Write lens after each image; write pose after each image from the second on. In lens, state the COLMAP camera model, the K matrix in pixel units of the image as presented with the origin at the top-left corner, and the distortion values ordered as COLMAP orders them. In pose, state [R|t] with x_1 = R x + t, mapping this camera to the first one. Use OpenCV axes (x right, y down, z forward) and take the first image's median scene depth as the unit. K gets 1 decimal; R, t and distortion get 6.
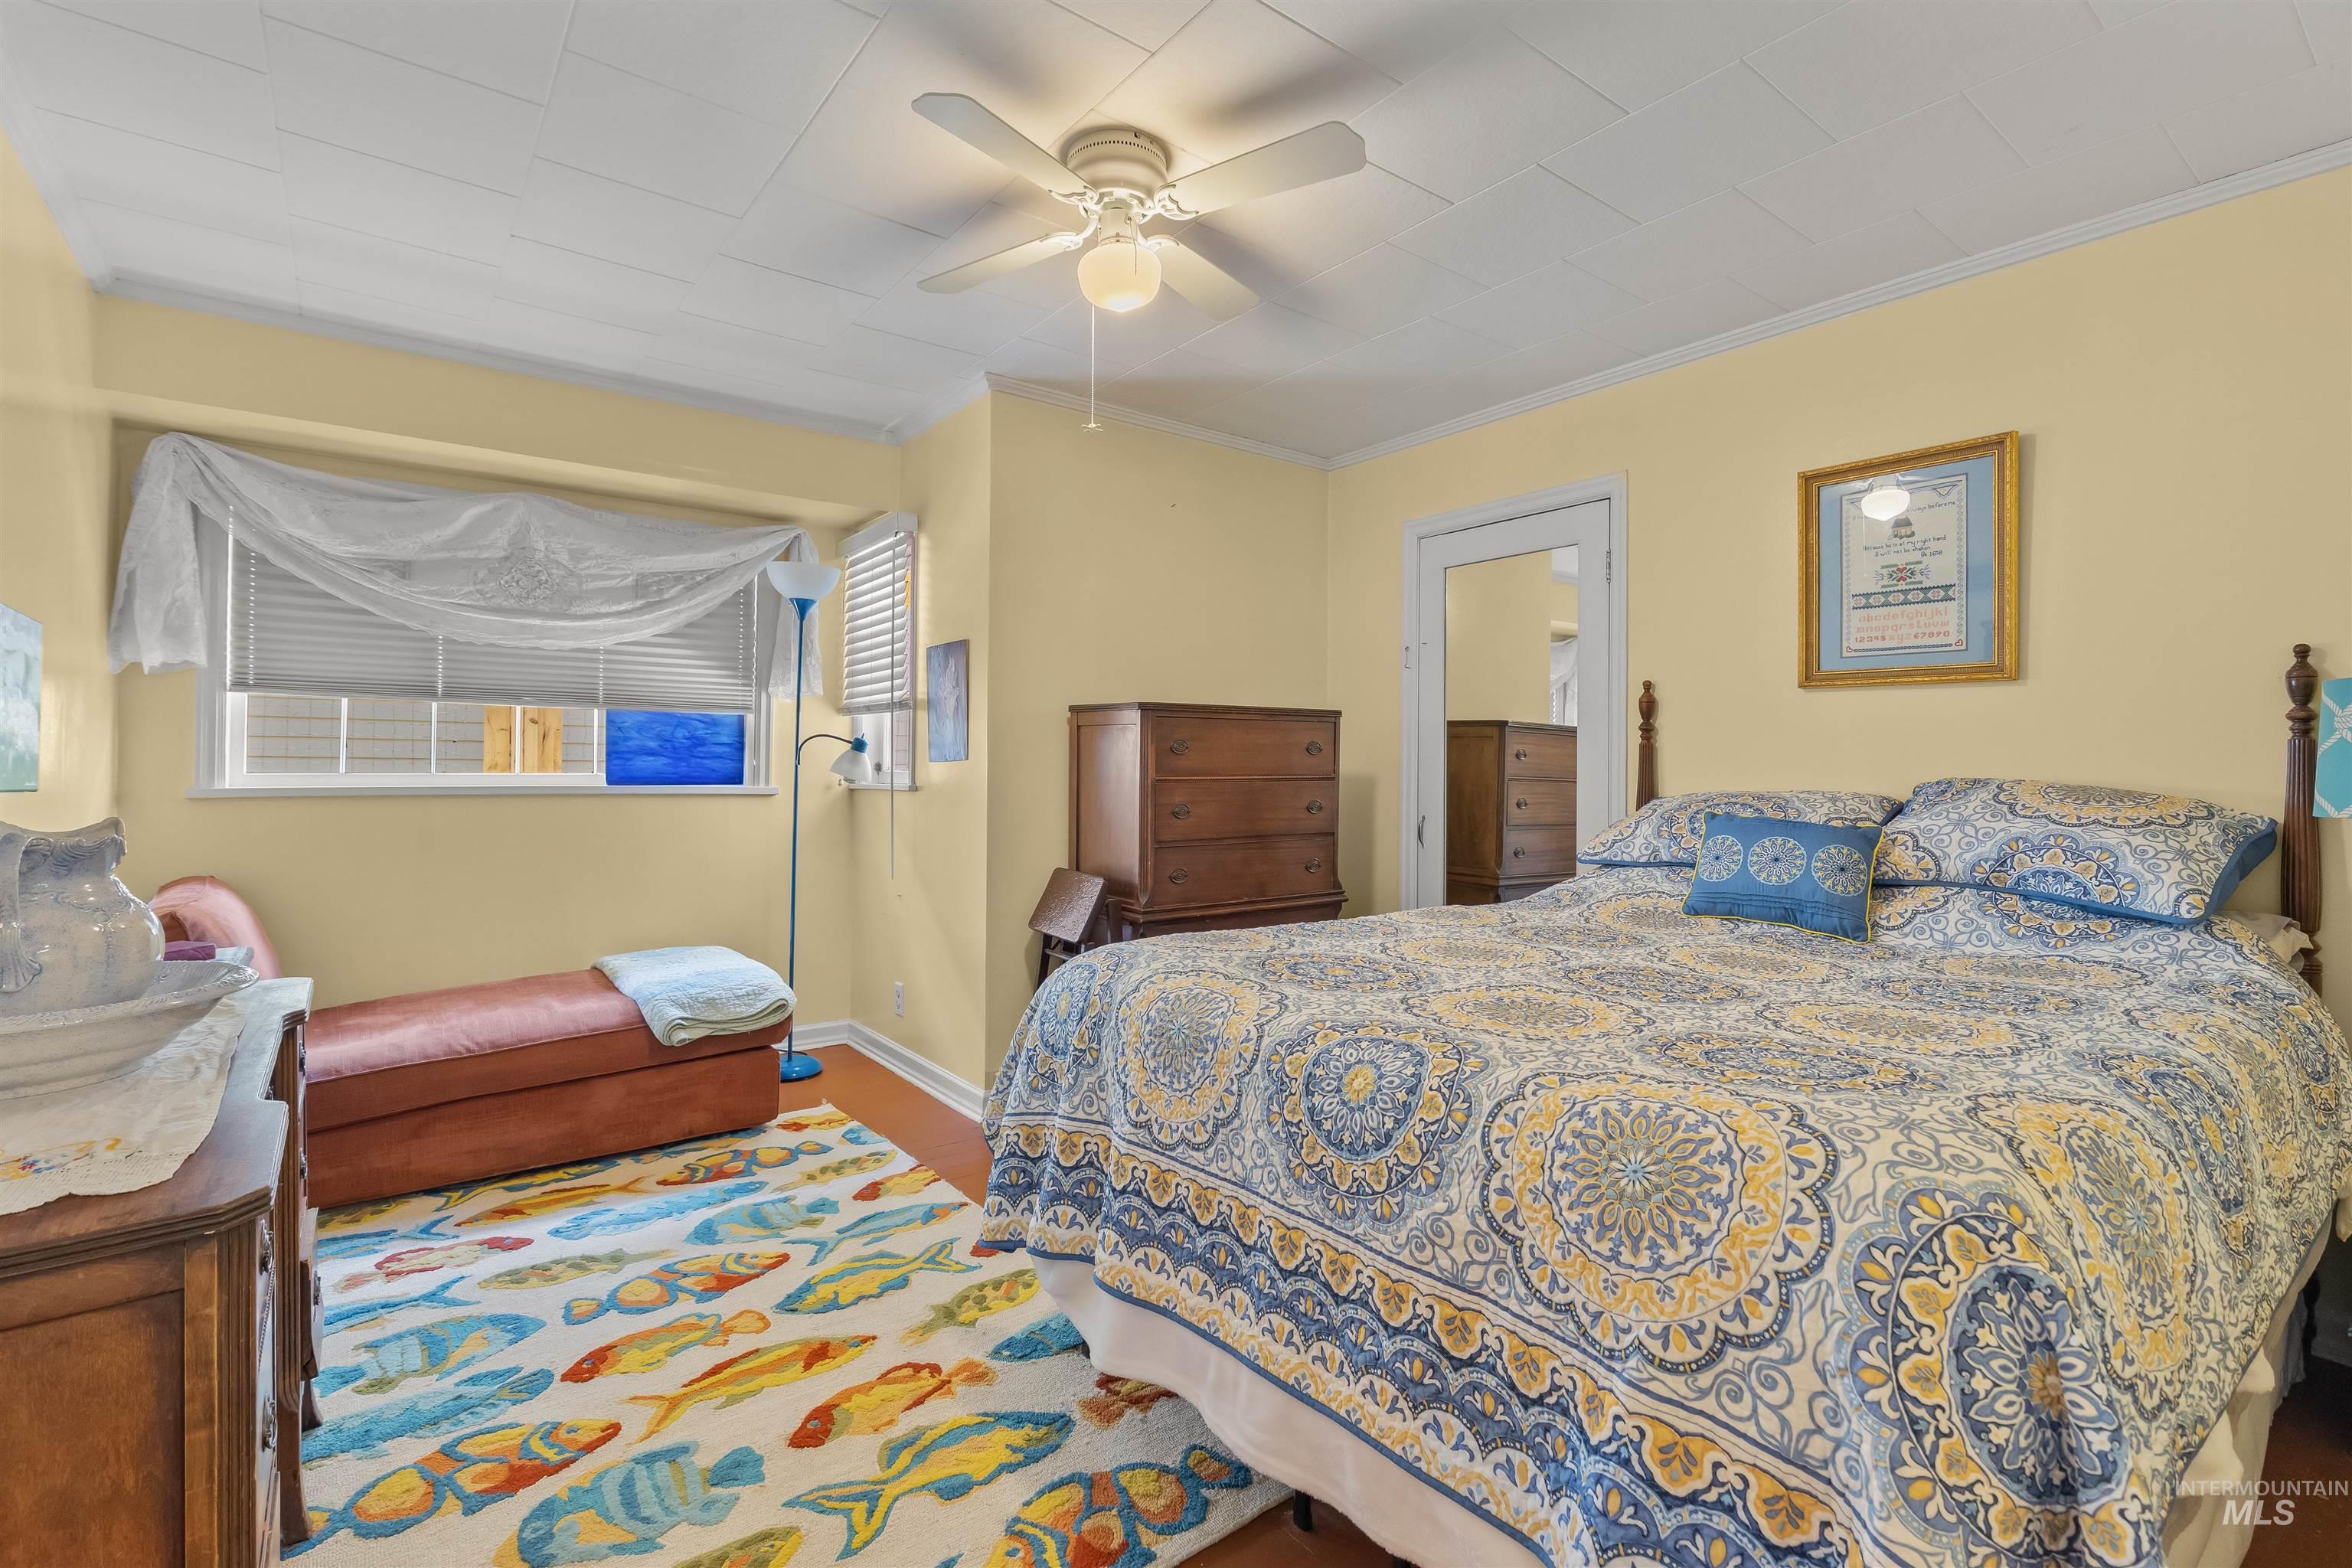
lens RADIAL K [[1067.7, 0, 1181.2], [0, 1067.7, 766.3], [0, 0, 1]] dist [-0.002940, -0.000877]
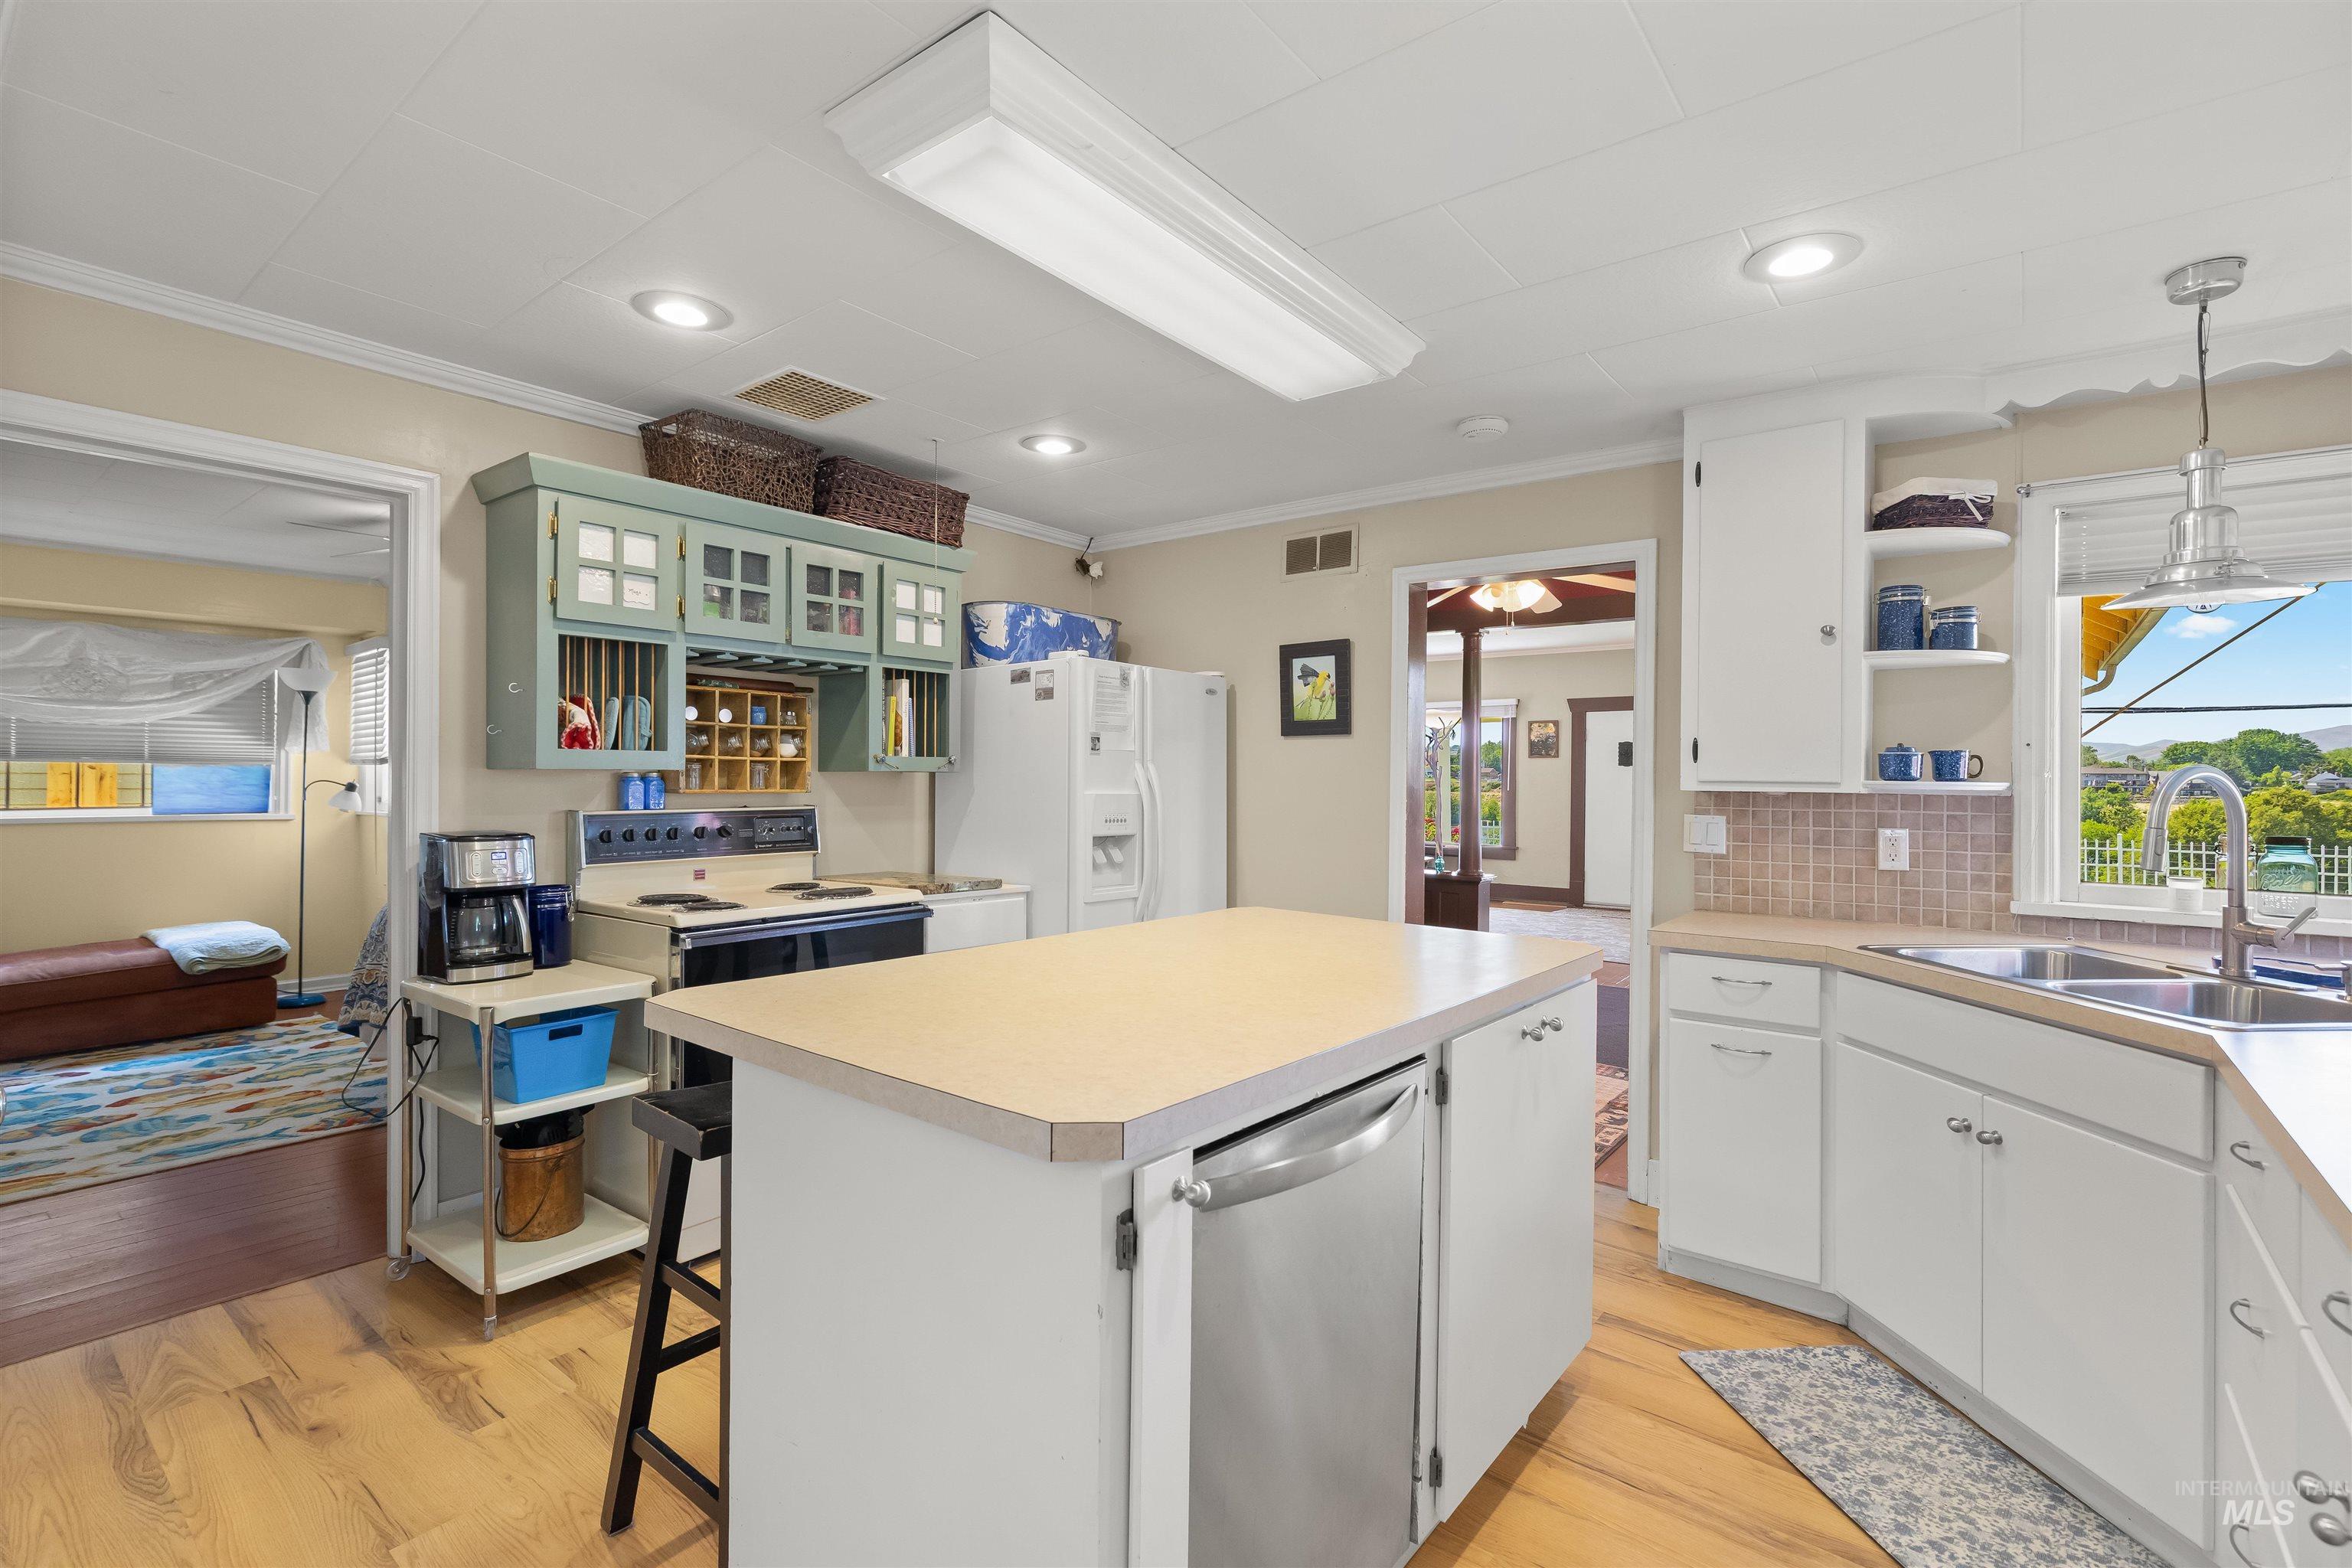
lens RADIAL K [[1055.7, 0, 1182.1], [0, 1055.7, 780.3], [0, 0, 1]] dist [0.000596, -0.000855]
pose [[0.968444, -0.002823, 0.249215, 0.498487], [0.000631, 0.999960, 0.008877, -0.044566], [-0.249230, -0.008439, 0.968408, -0.802040]]
